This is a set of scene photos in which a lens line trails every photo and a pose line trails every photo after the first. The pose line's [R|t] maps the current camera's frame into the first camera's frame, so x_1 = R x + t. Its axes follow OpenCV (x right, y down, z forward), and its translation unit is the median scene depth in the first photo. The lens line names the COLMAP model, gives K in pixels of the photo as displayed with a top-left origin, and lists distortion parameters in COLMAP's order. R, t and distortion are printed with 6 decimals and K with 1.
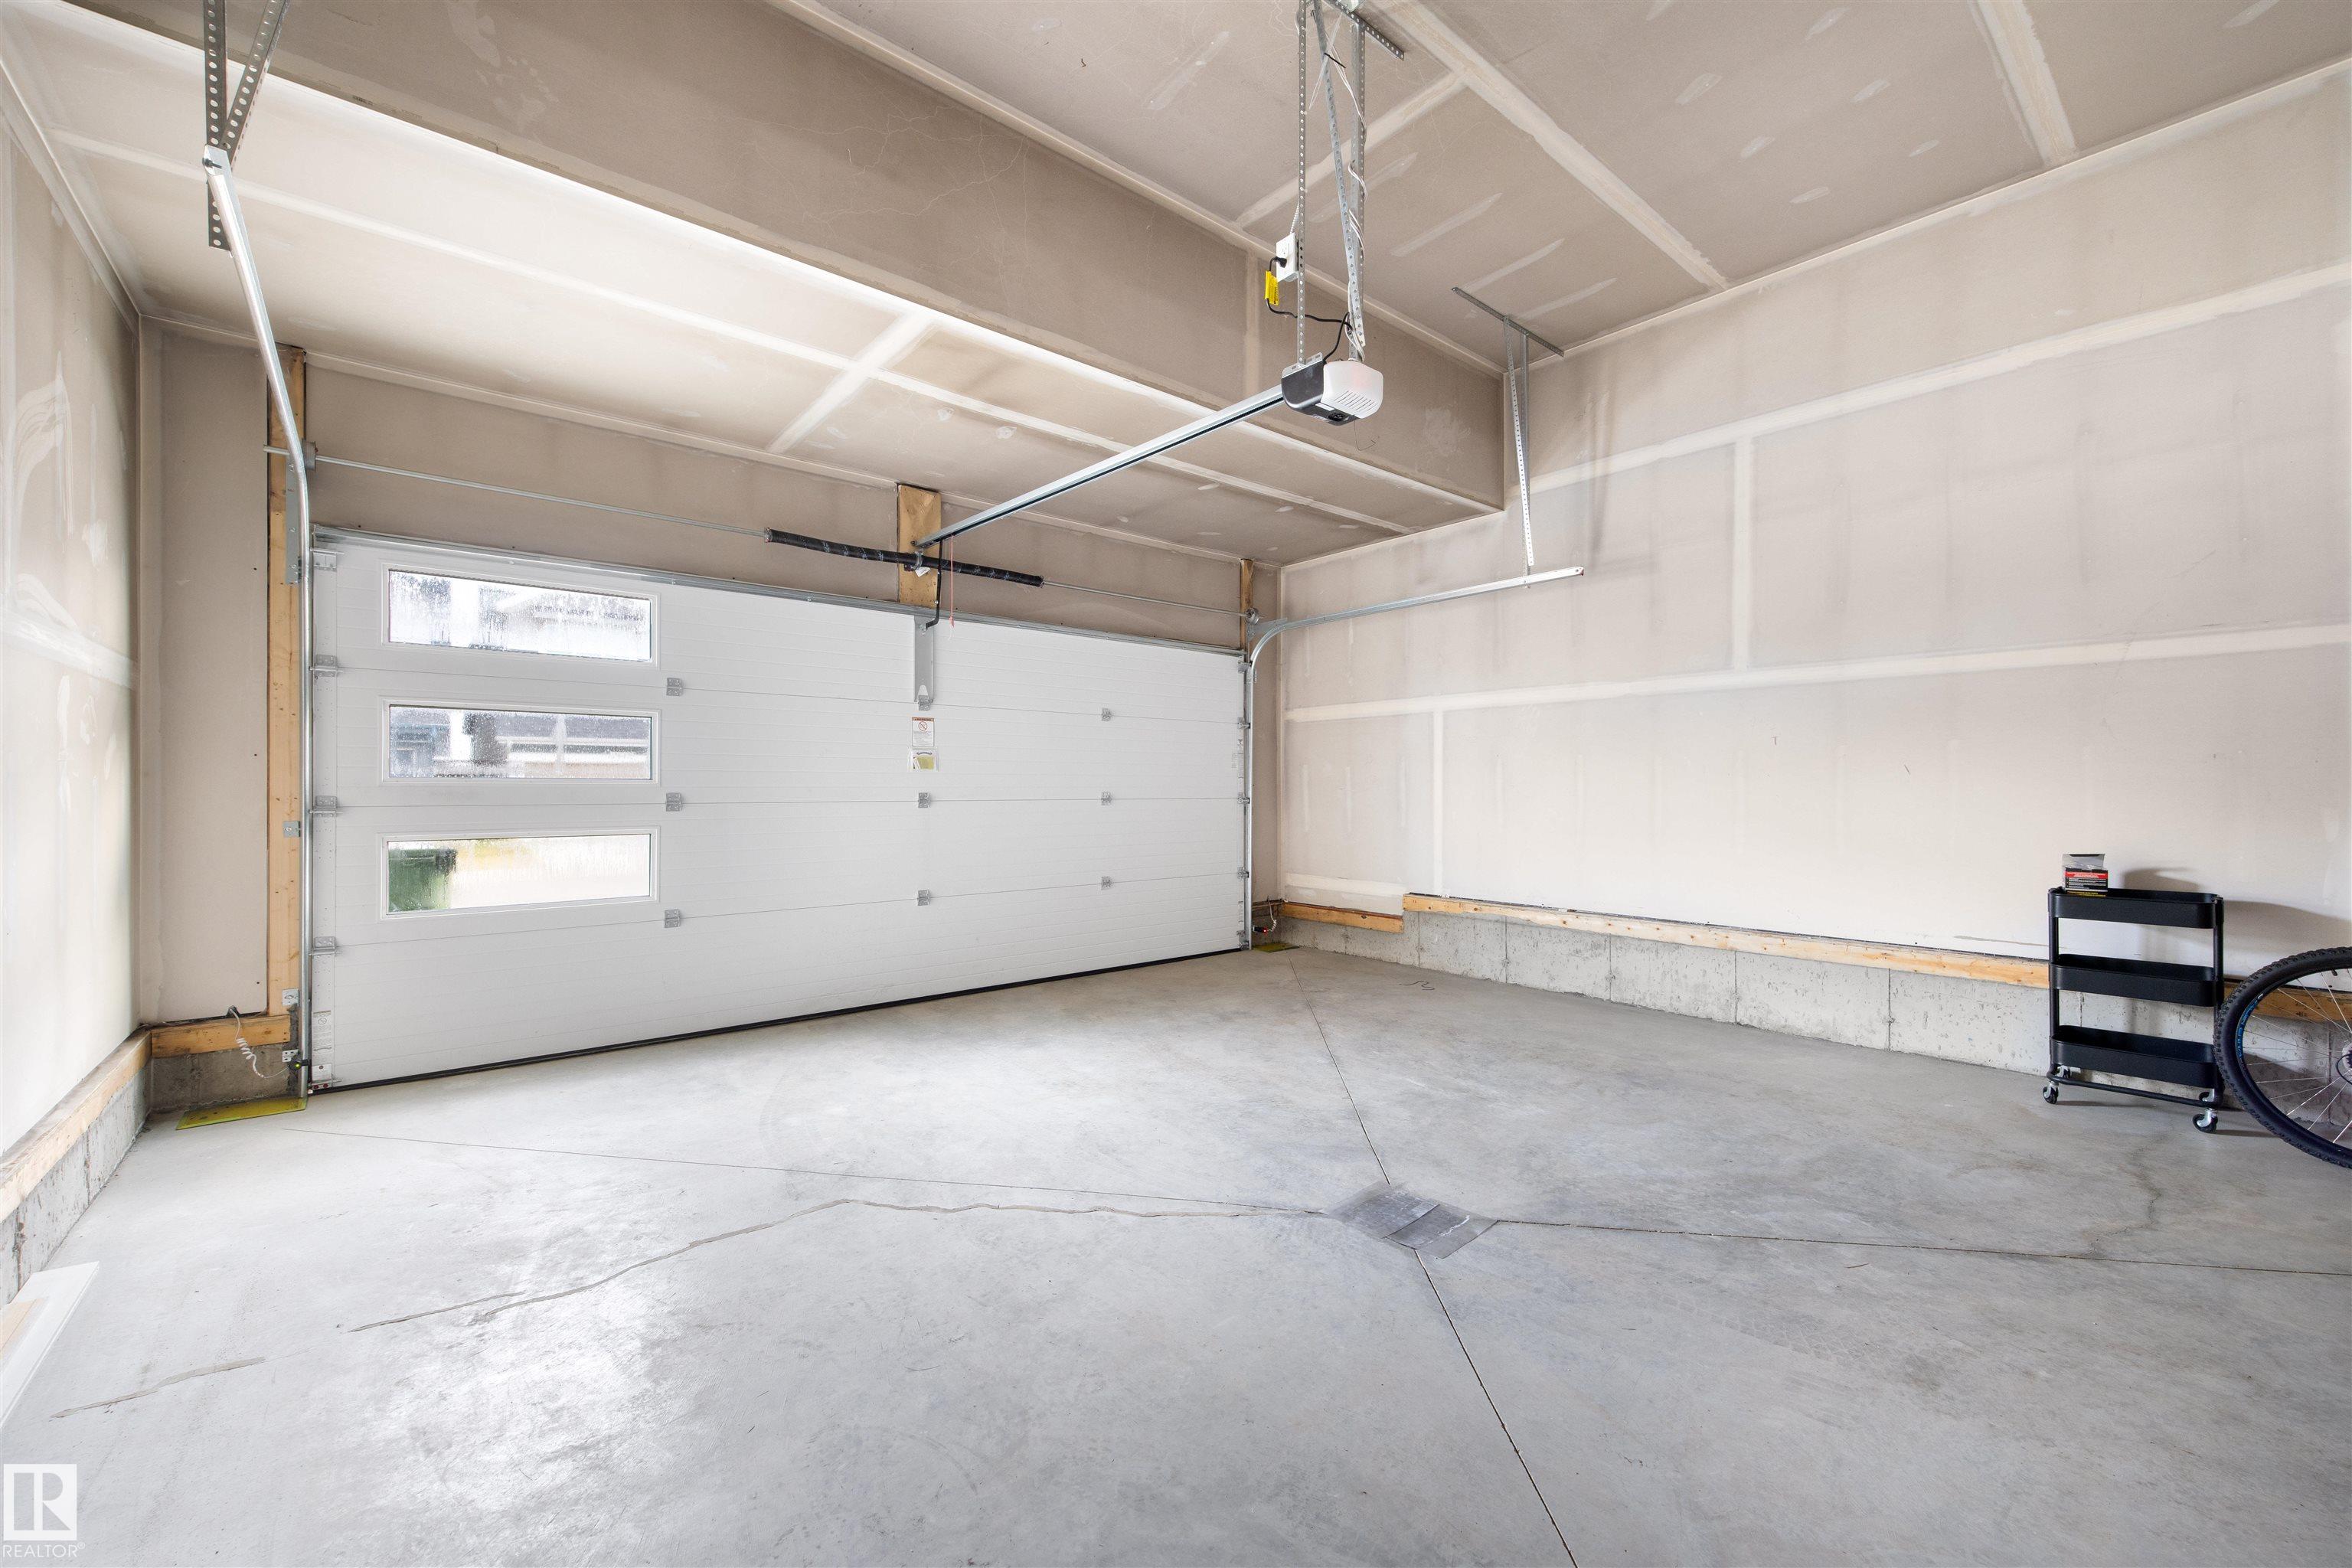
lens RADIAL K [[940.8, 0, 1178.1], [0, 940.8, 788.7], [0, 0, 1]] dist [0.002726, 0.000023]
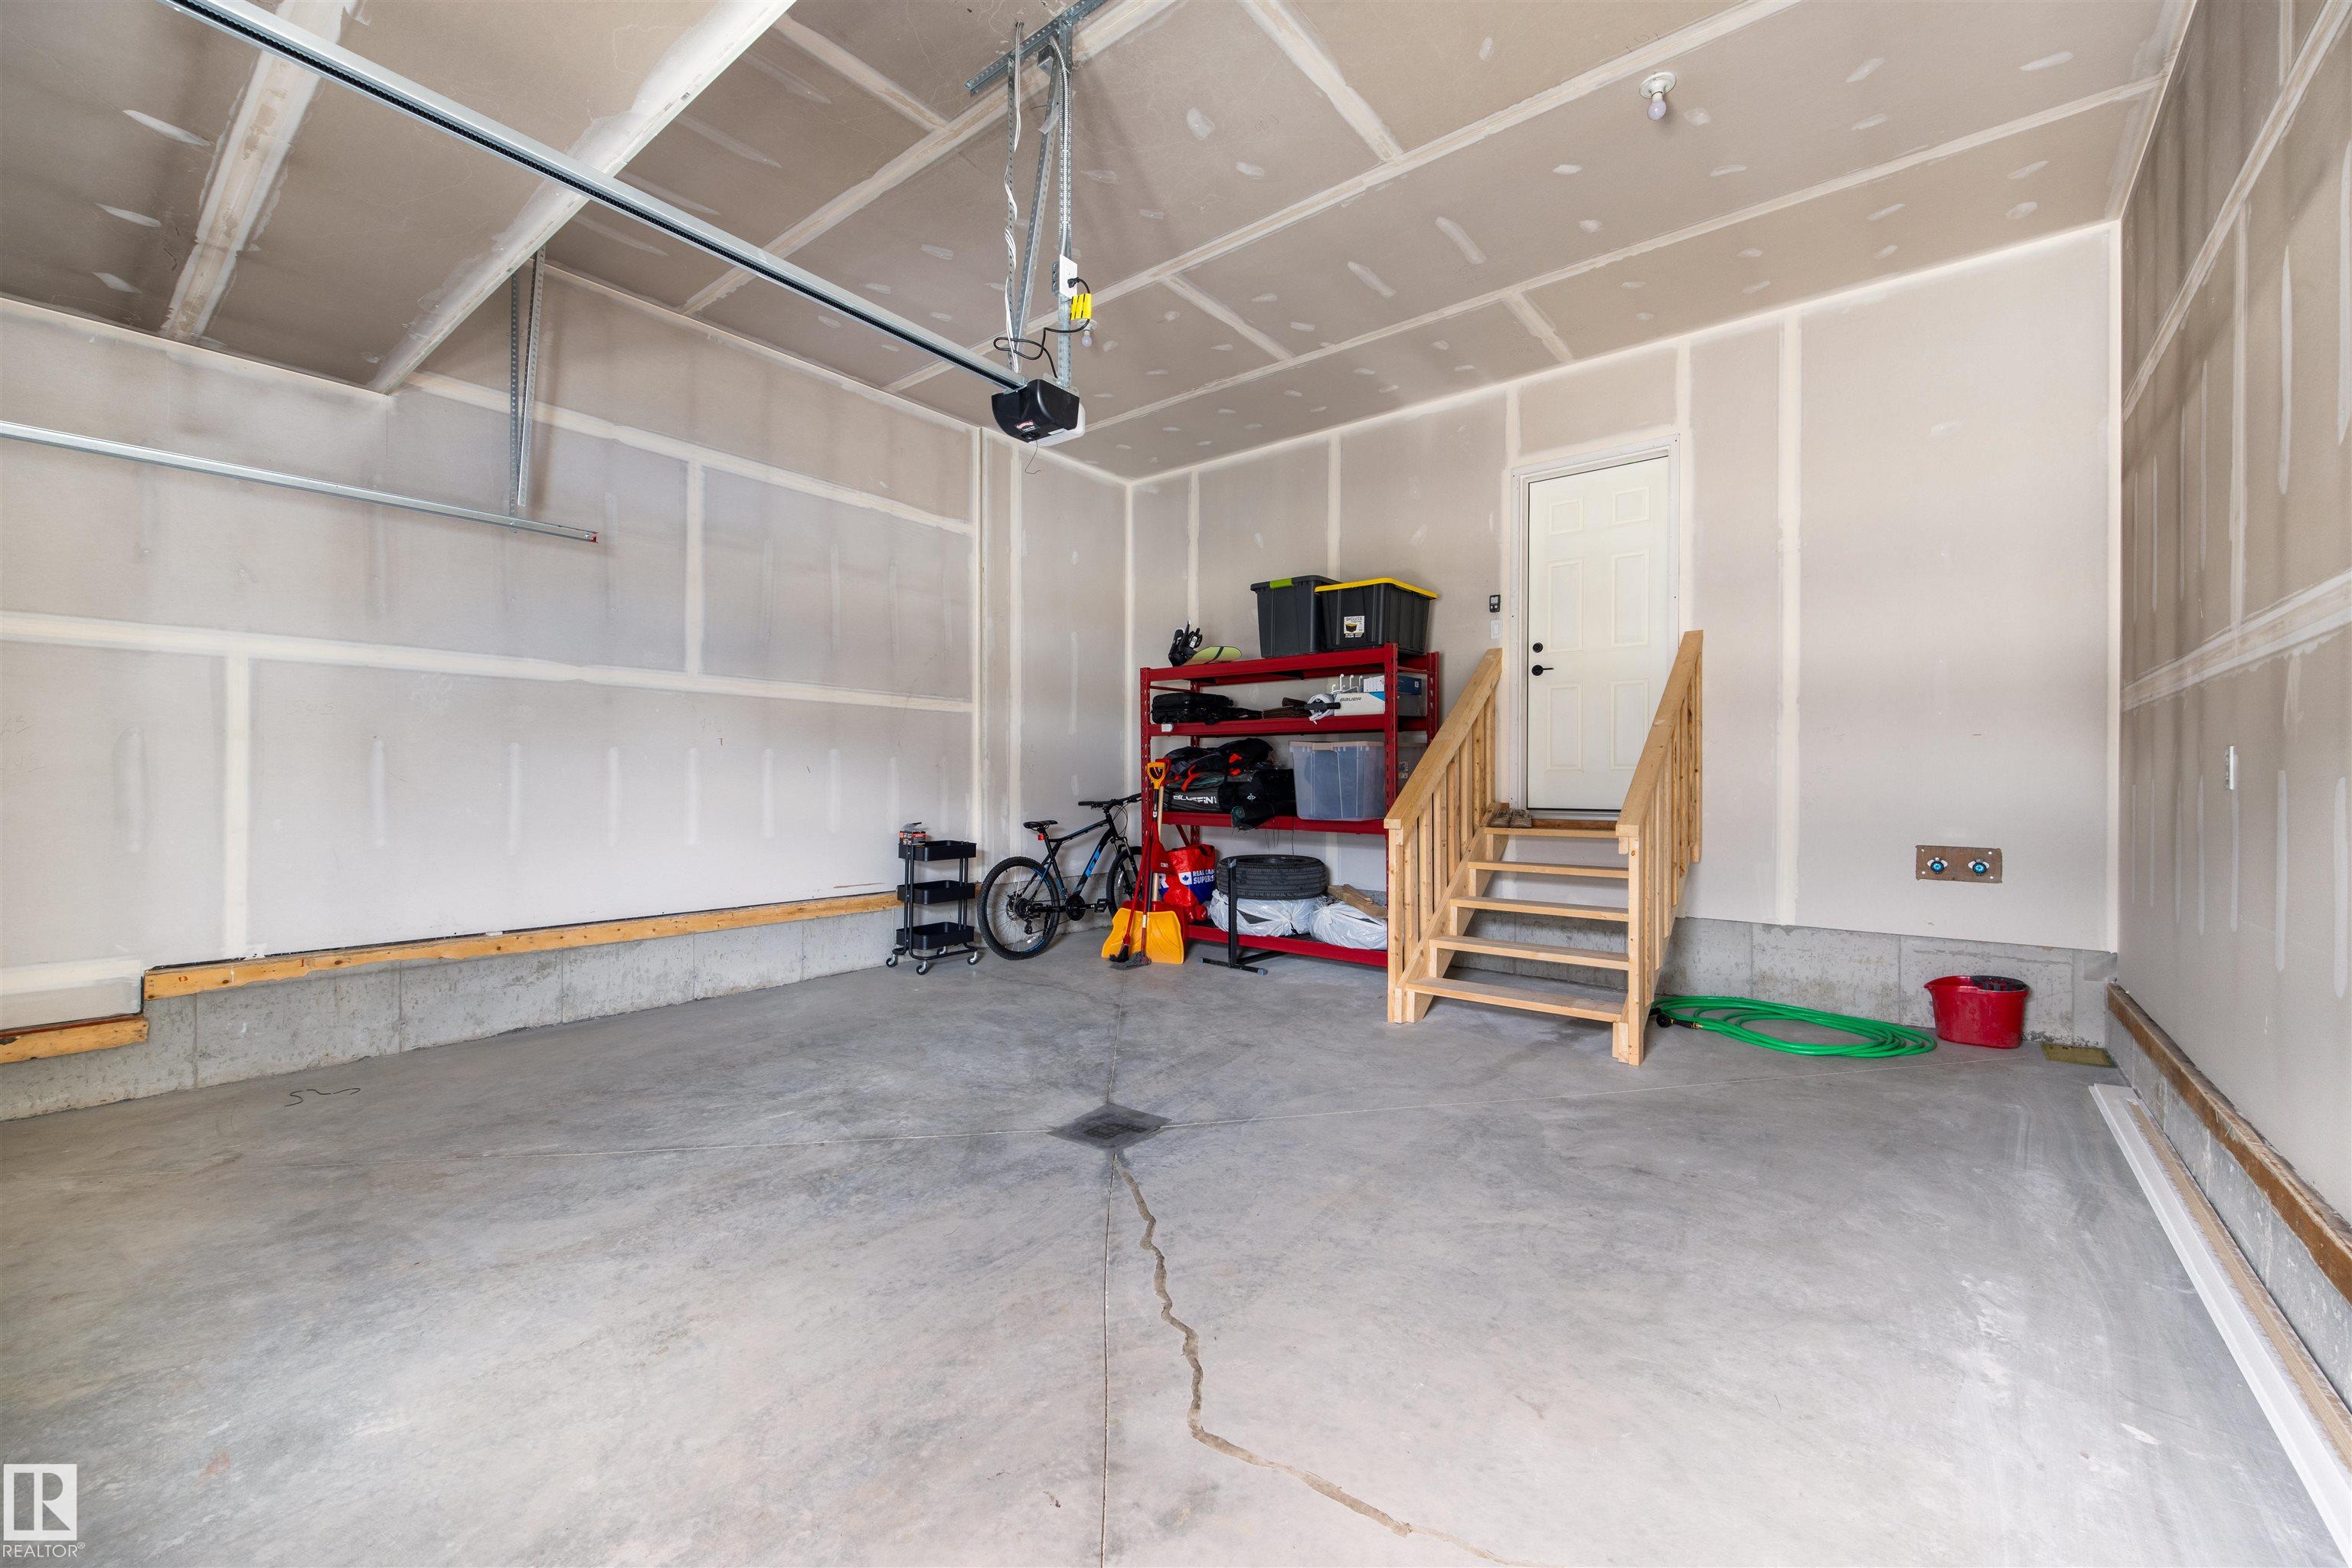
lens RADIAL K [[940.8, 0, 1175.3], [0, 940.8, 783.2], [0, 0, 1]] dist [0.002726, 0.000023]
pose [[-0.211578, -0.001749, 0.977360, -0.672063], [-0.001784, 0.999997, 0.001403, -0.003674], [-0.977360, -0.001447, -0.211580, 0.794028]]
